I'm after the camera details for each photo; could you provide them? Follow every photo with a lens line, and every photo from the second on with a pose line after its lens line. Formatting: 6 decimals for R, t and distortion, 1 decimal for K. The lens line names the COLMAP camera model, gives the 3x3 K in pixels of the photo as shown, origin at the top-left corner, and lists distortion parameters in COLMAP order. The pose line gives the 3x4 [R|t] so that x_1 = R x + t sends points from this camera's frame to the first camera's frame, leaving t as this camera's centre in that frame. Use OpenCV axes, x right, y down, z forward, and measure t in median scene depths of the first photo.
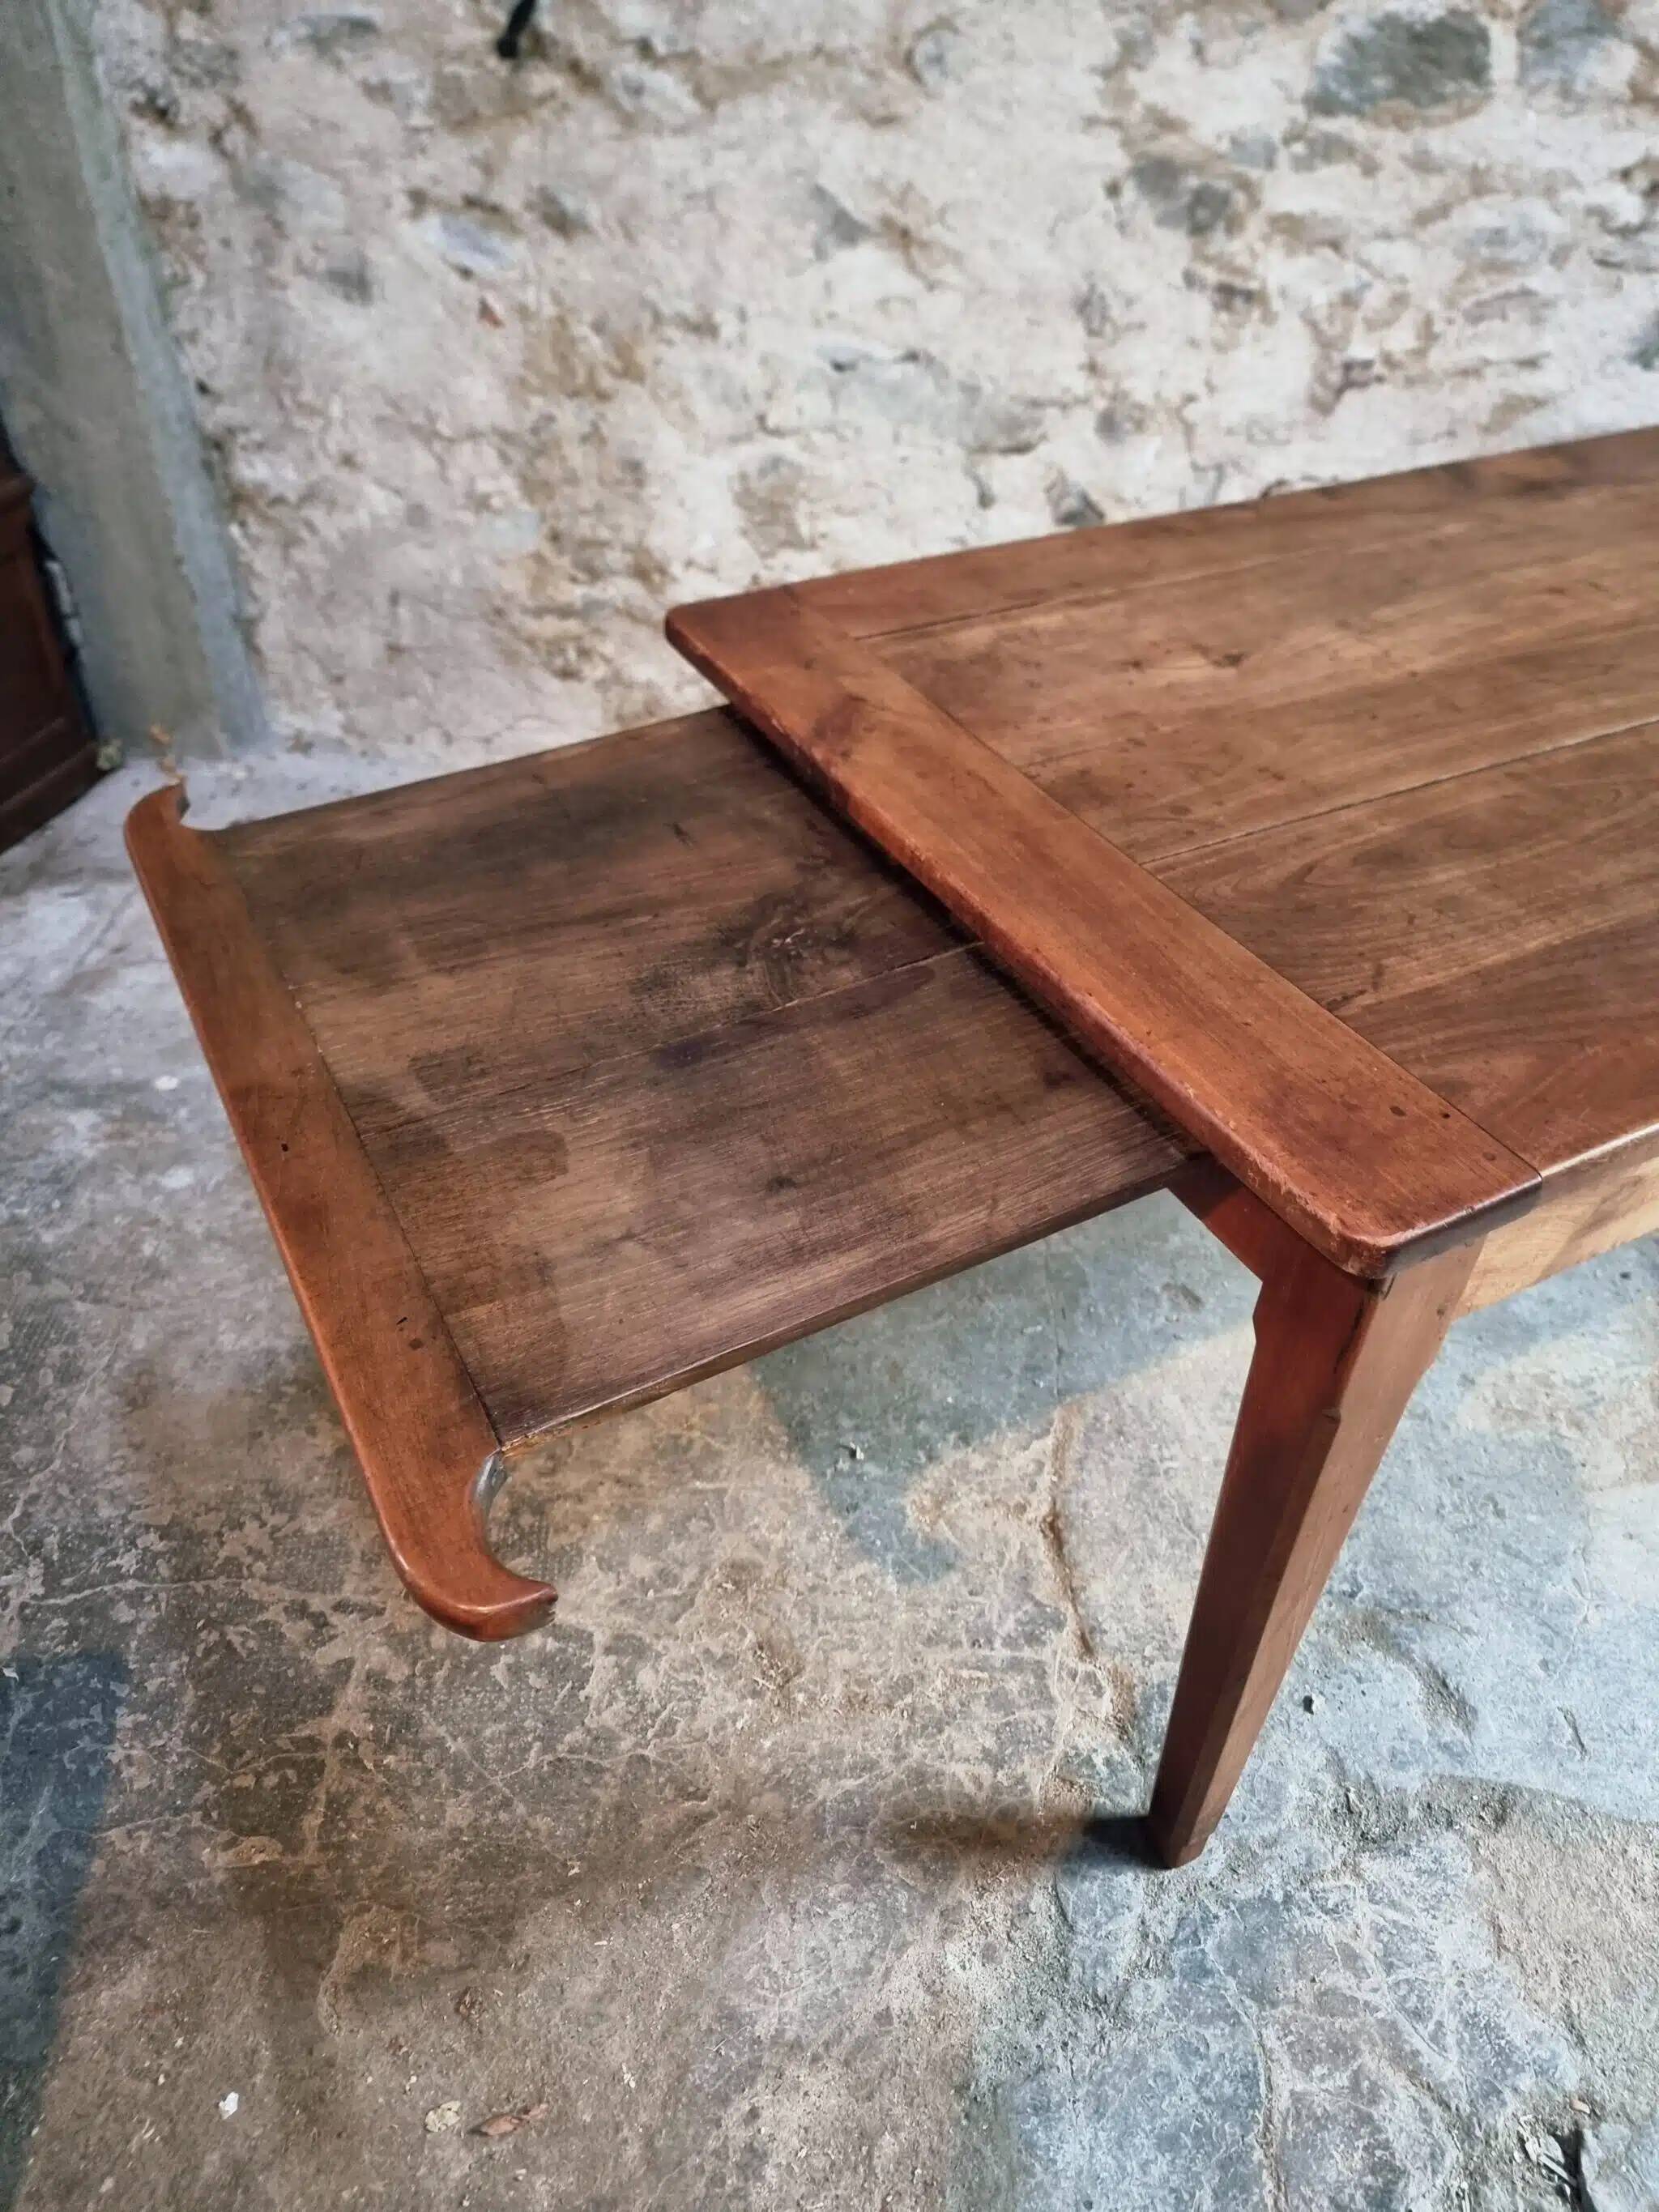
lens RADIAL K [[1554.6, 0, 823.9], [0, 1554.6, 1092.9], [0, 0, 1]] dist [0.056207, -0.059531]
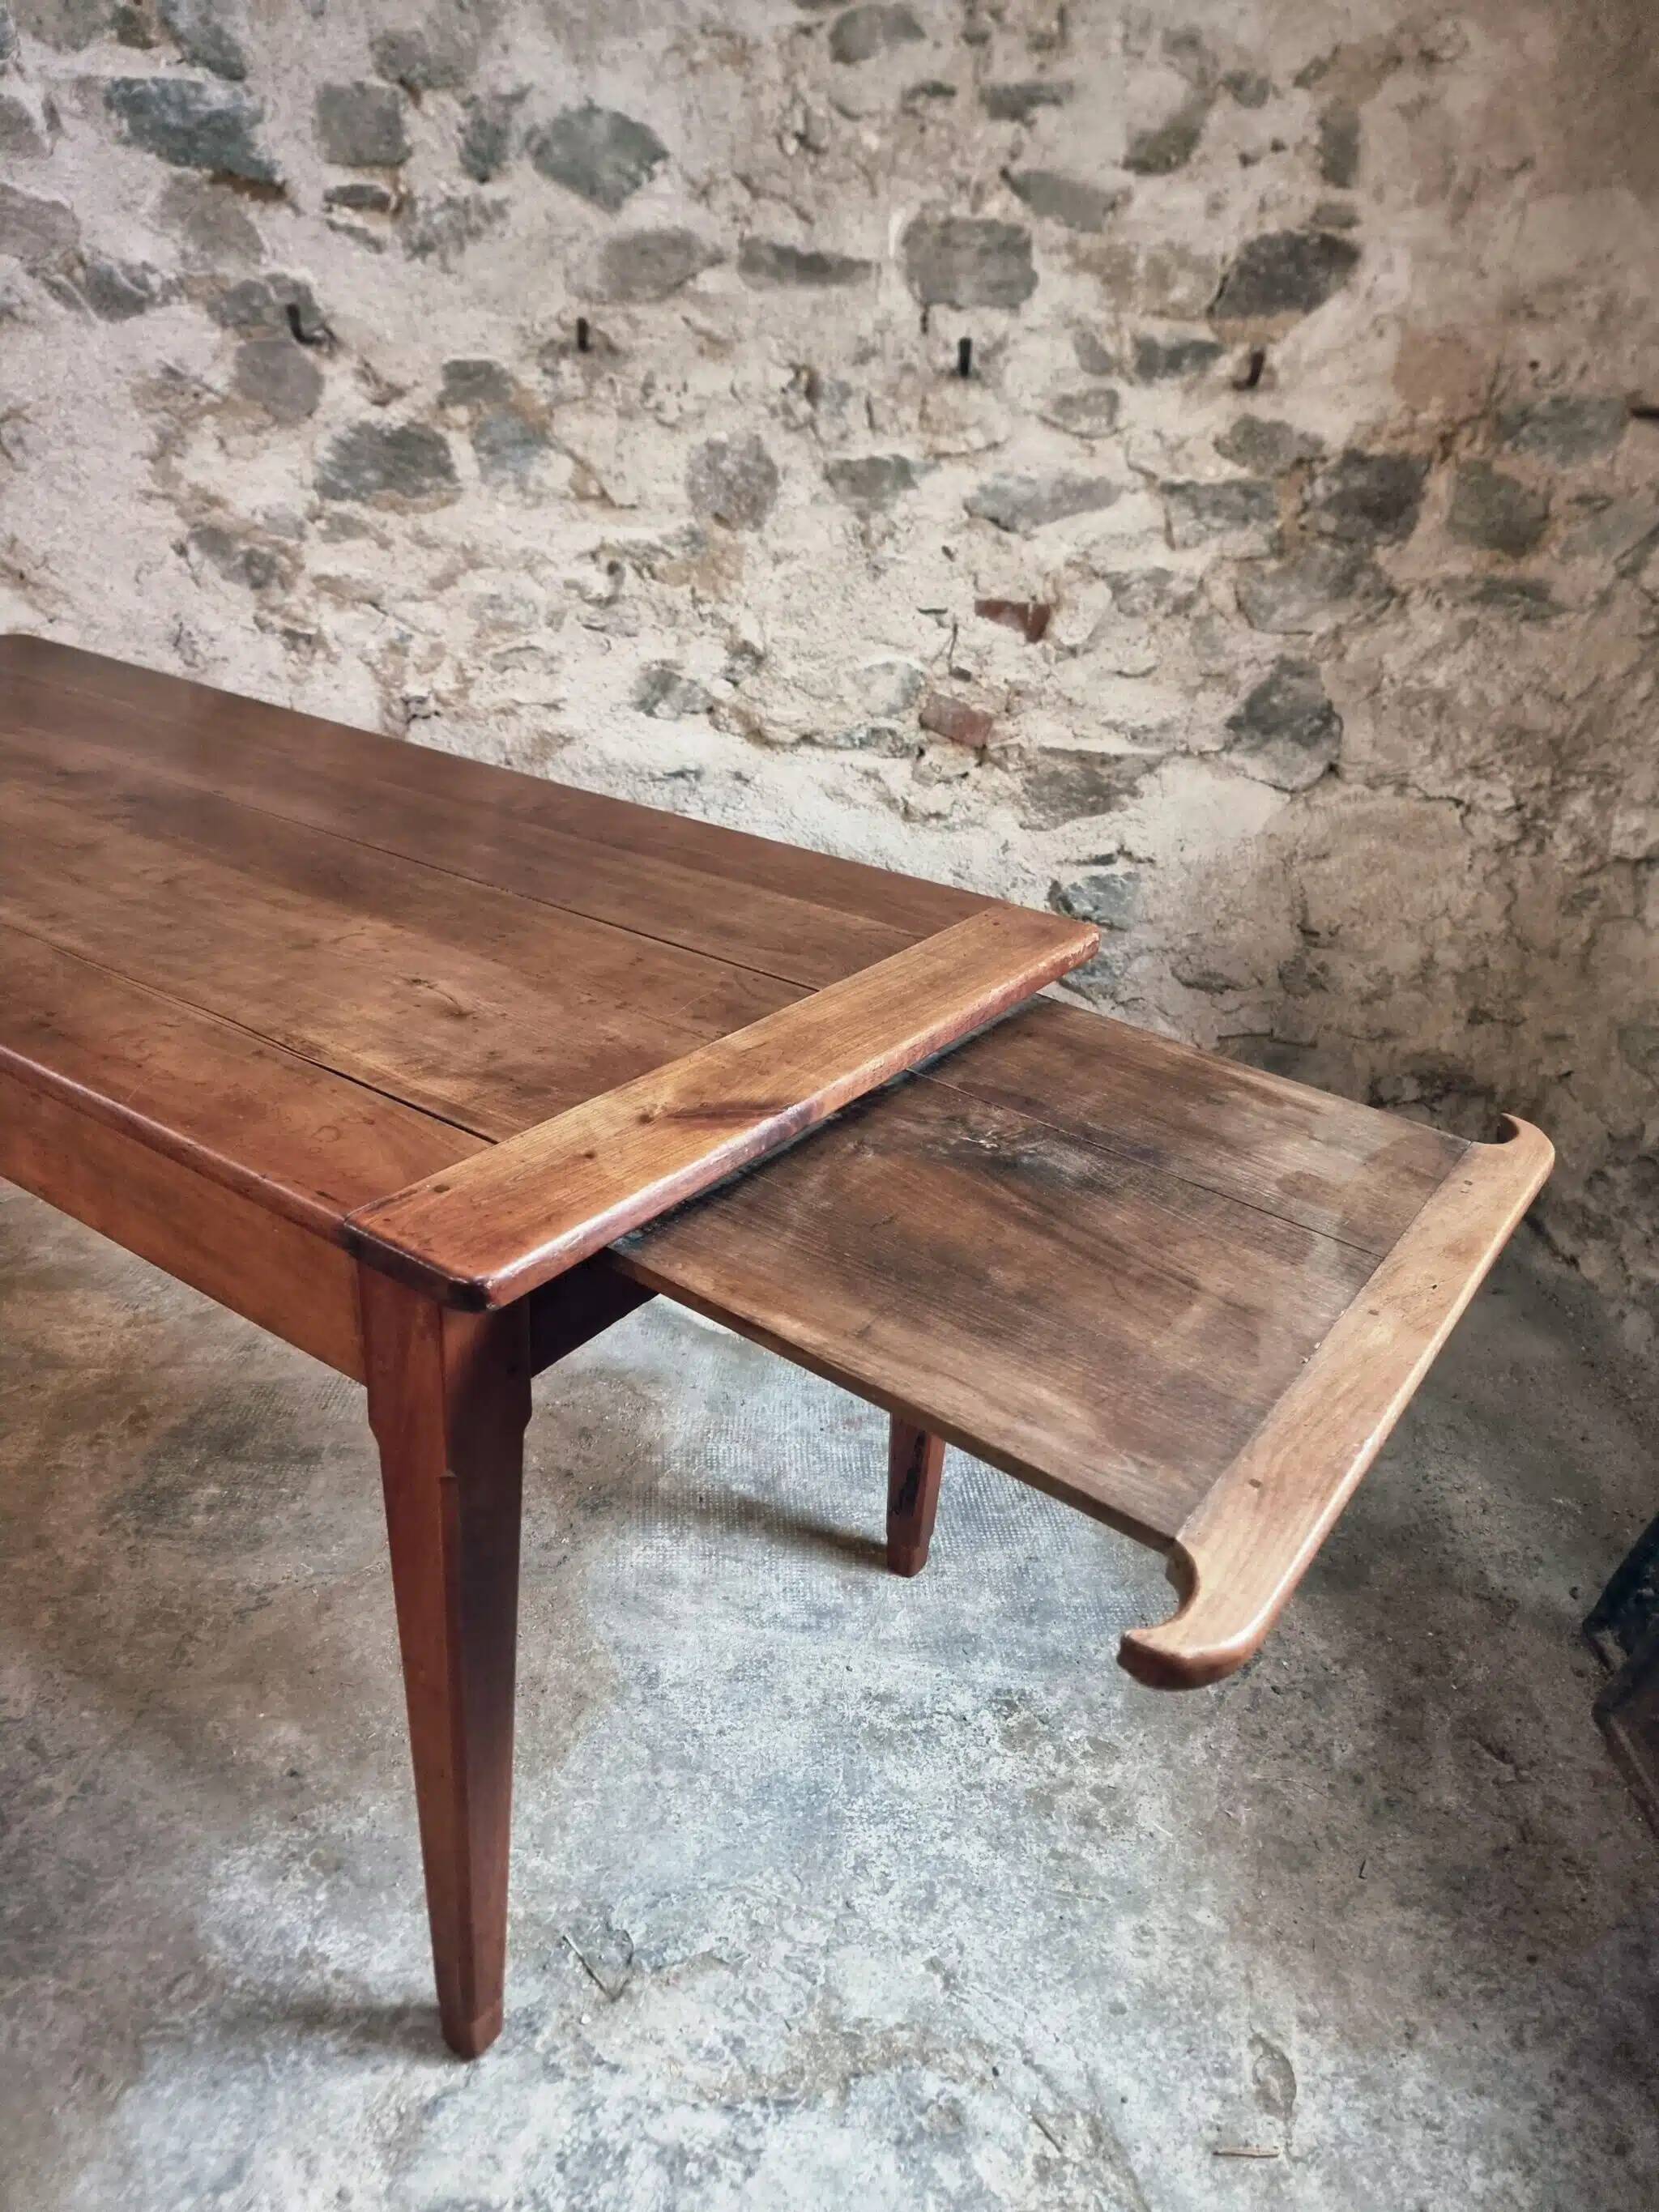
lens RADIAL K [[1547.5, 0, 822.9], [0, 1547.5, 1099.5], [0, 0, 1]] dist [0.060842, -0.054992]
pose [[0.999095, 0.039009, 0.016929, 0.699277], [-0.034143, 0.973189, -0.227460, 0.079620], [-0.025348, 0.226677, 0.973640, -0.060926]]
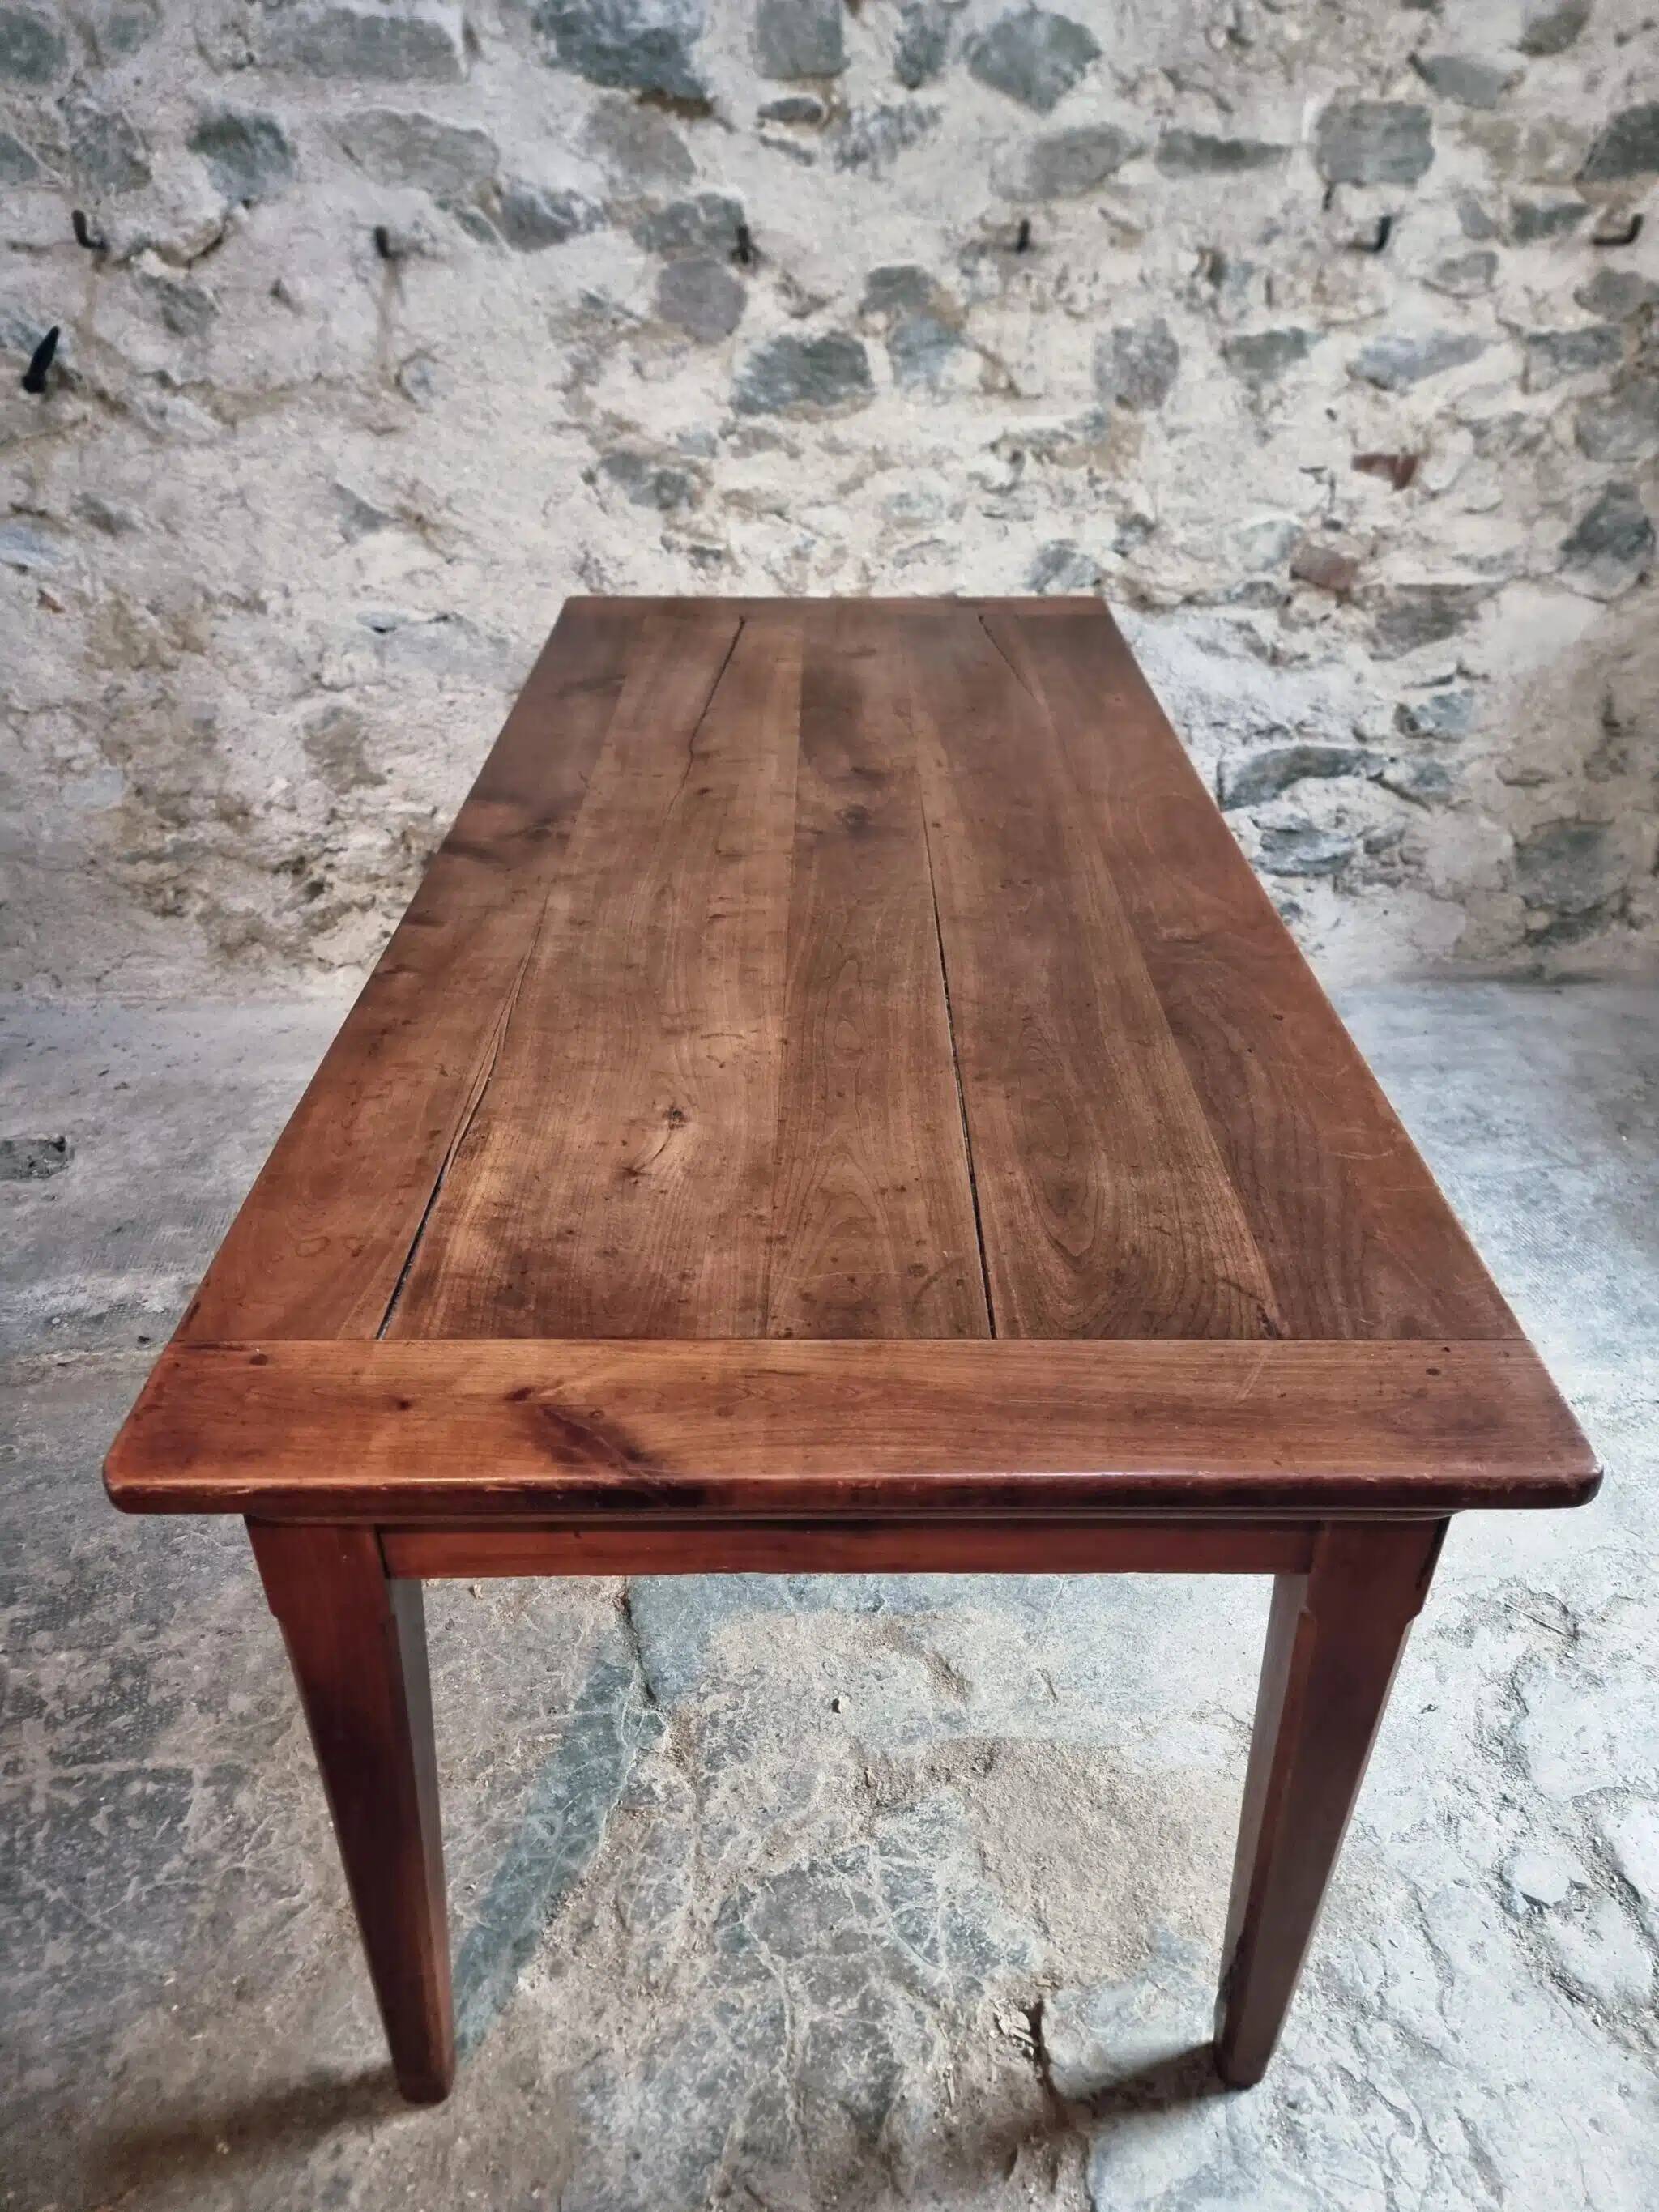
lens RADIAL K [[1549.6, 0, 844.9], [0, 1549.6, 1097.4], [0, 0, 1]] dist [0.055867, -0.049911]
pose [[0.977451, -0.118030, 0.175096, 0.116322], [0.137833, 0.984811, -0.105586, 0.046128], [-0.159974, 0.127339, 0.978873, -0.144683]]
